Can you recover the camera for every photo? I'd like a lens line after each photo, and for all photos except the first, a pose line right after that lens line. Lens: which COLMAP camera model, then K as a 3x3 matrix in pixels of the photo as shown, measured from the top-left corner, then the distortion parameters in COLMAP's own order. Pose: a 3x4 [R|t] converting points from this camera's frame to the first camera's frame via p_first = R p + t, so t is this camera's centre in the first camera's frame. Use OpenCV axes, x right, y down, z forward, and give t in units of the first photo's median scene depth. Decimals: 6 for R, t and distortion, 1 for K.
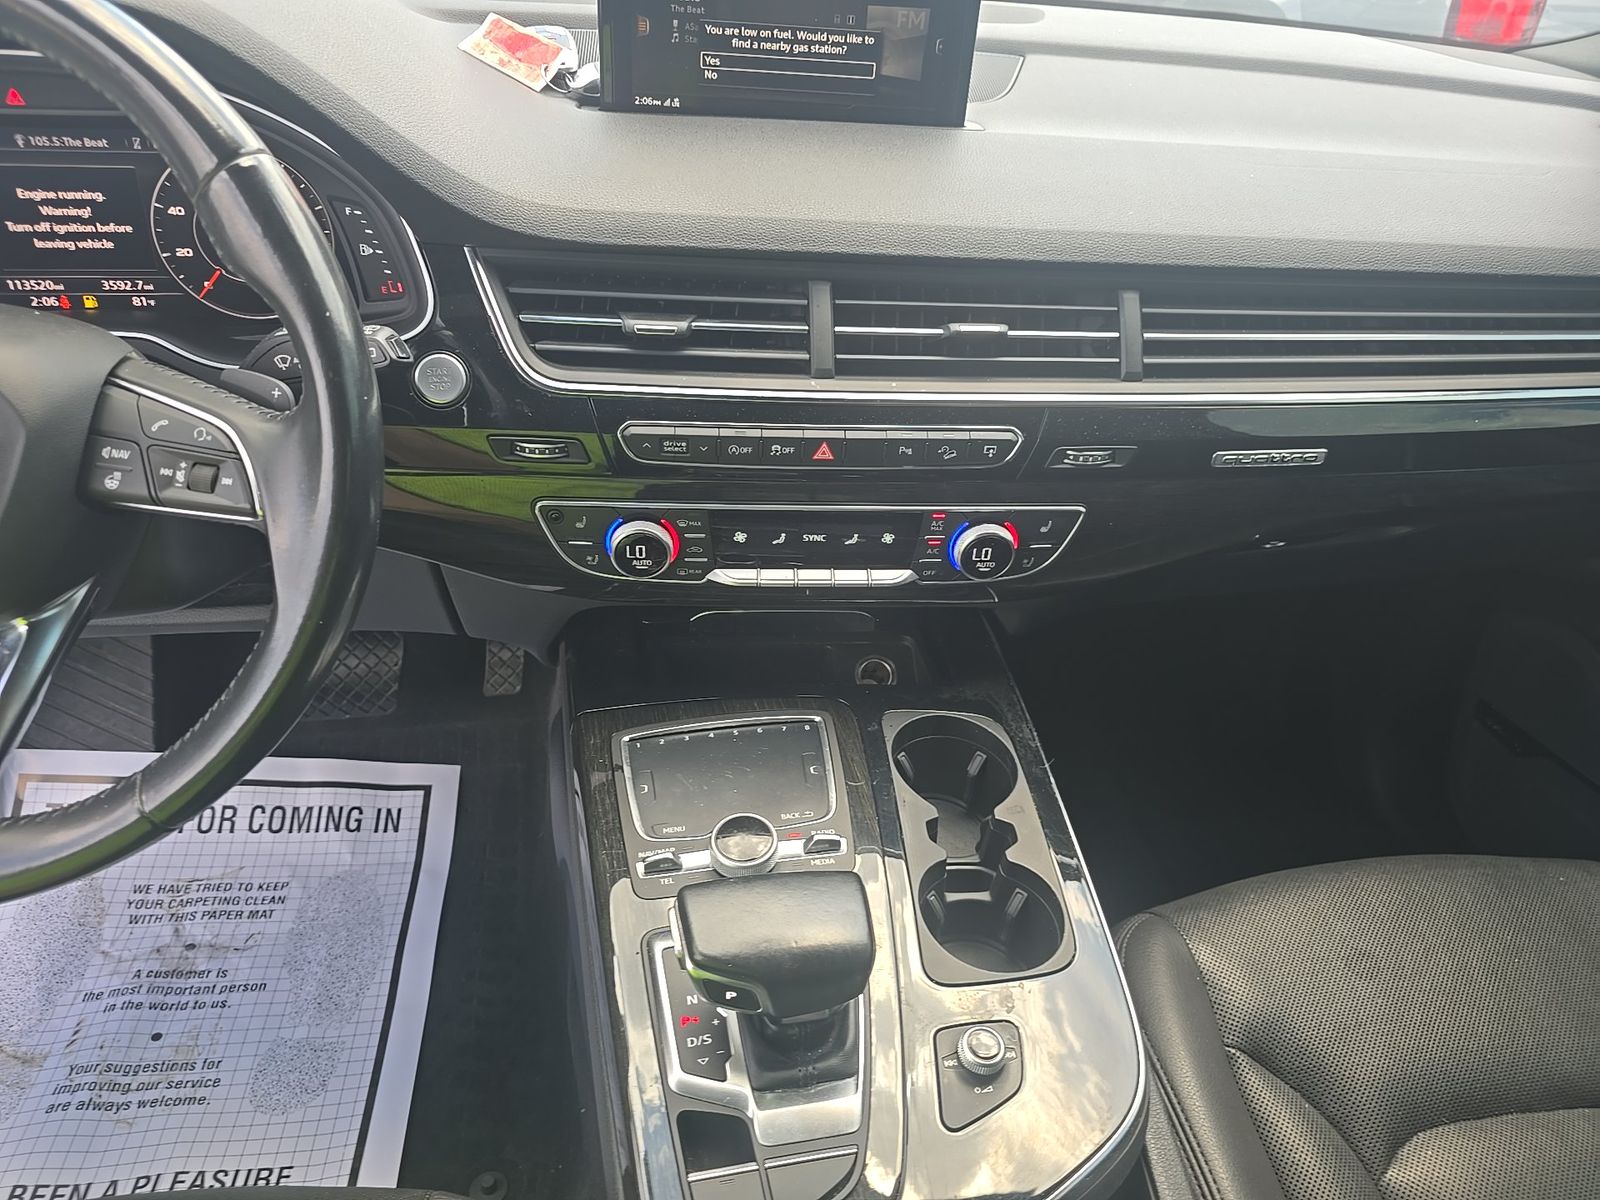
lens RADIAL K [[1113.0, 0, 800.0], [0, 1113.0, 600.0], [0, 0, 1]] dist [0.030155, -0.024993]
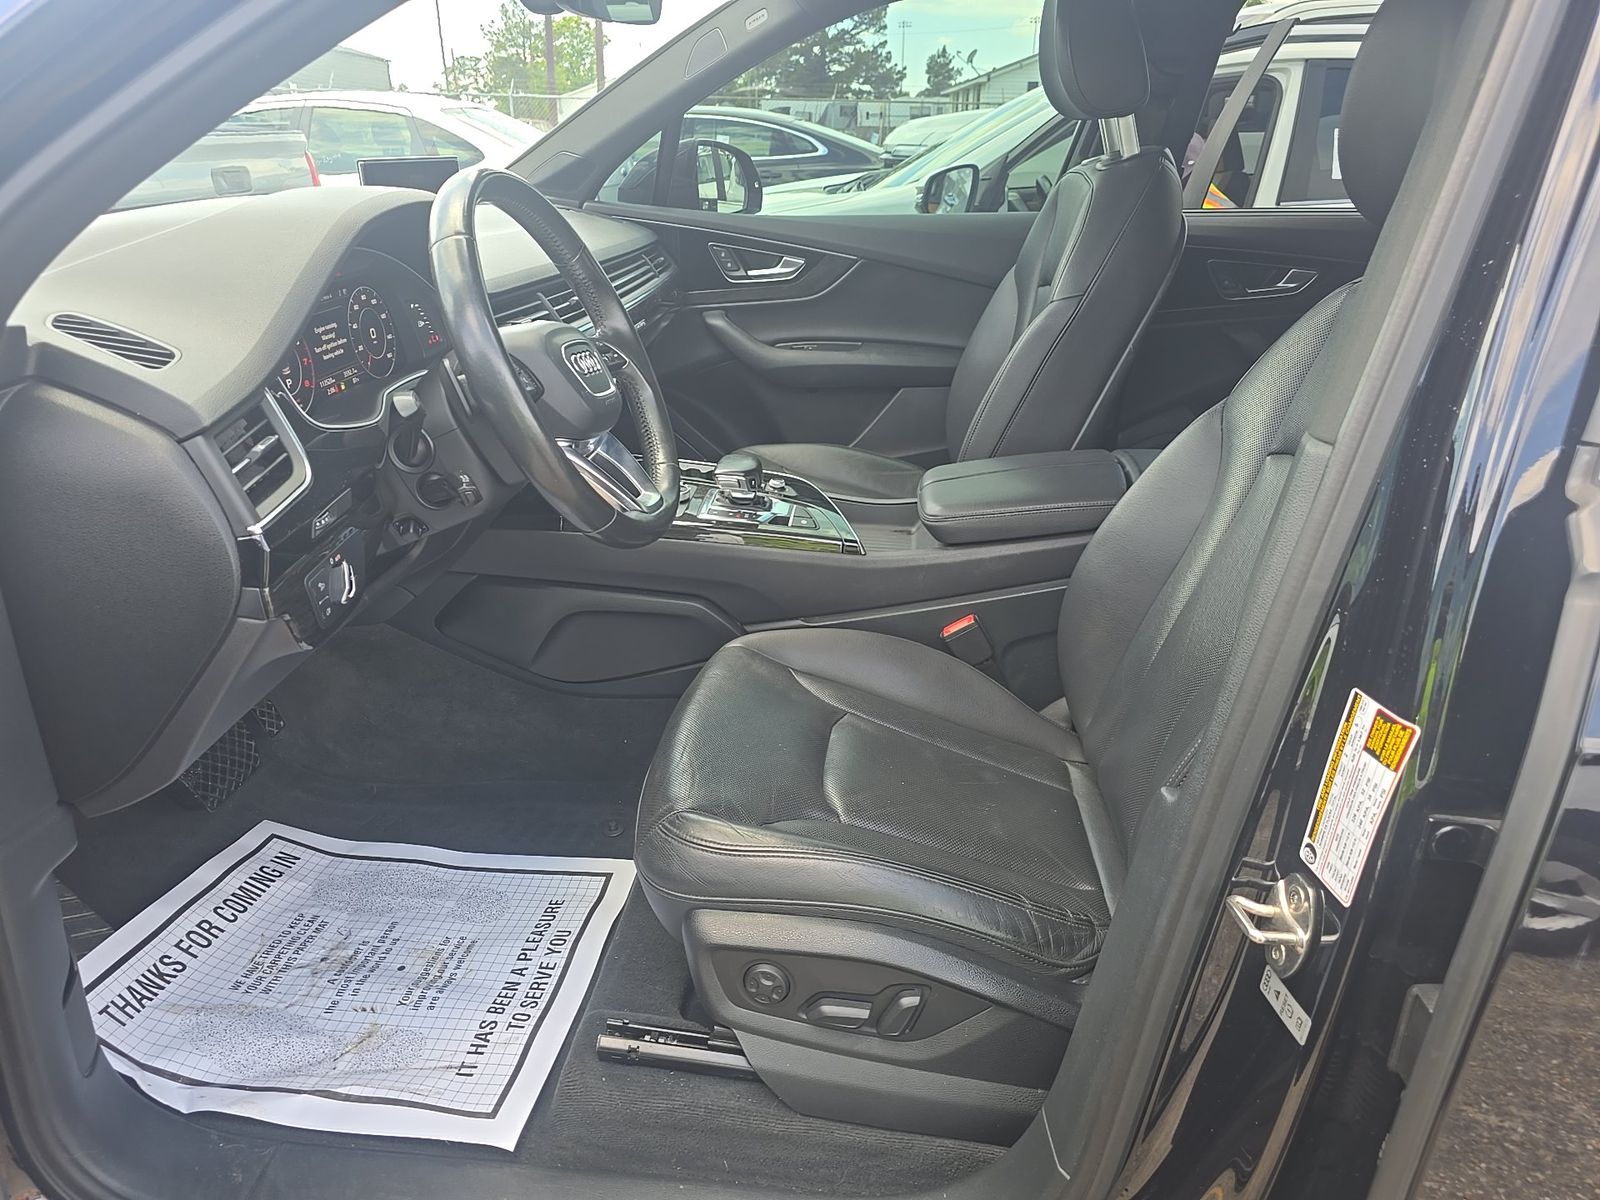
lens RADIAL K [[1135.3, 0, 800.0], [0, 1135.3, 600.0], [0, 0, 1]] dist [0.032422, -0.101230]
pose [[0.259968, -0.421598, 0.868718, -2.179447], [0.552853, 0.802589, 0.224061, 0.001804], [-0.791688, 0.422025, 0.441730, -0.220604]]
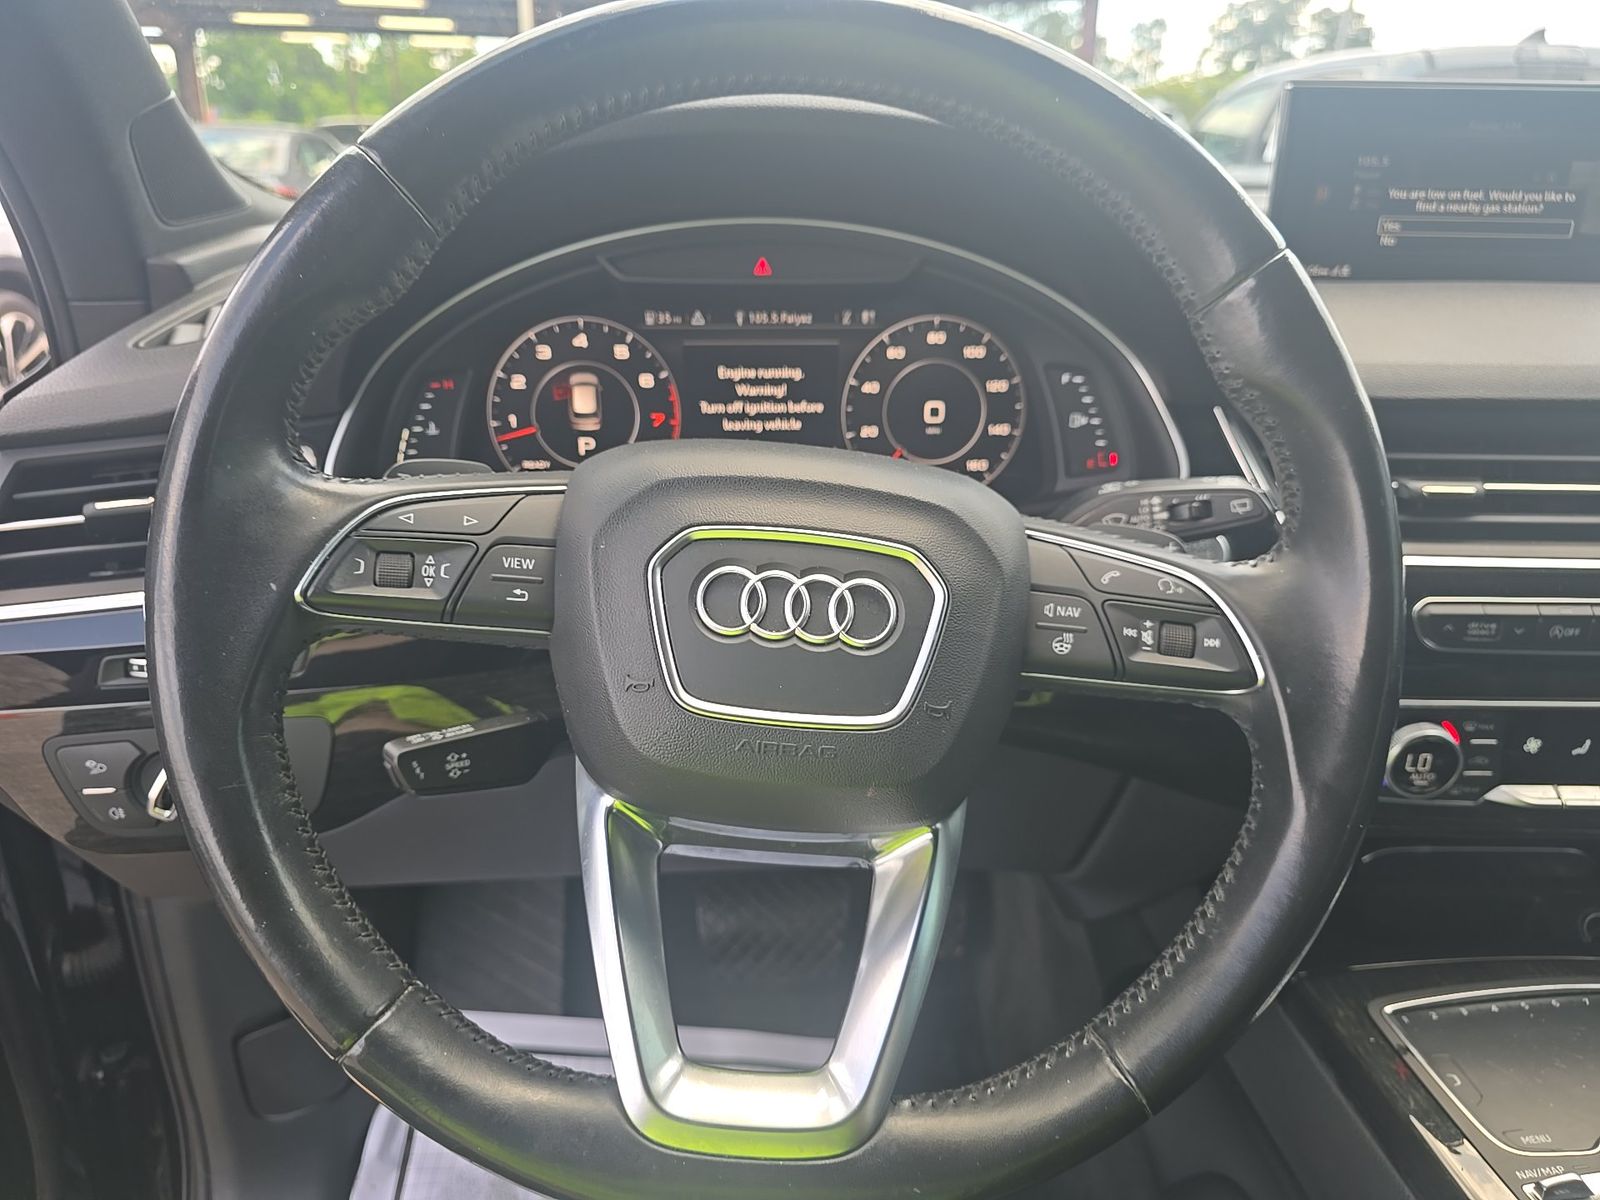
lens RADIAL K [[1113.0, 0, 800.0], [0, 1113.0, 600.0], [0, 0, 1]] dist [0.030155, -0.024993]
pose [[0.994929, -0.016864, -0.099155, -0.524302], [-0.006787, 0.972340, -0.233471, 0.036159], [0.100349, 0.232960, 0.967295, 0.150637]]
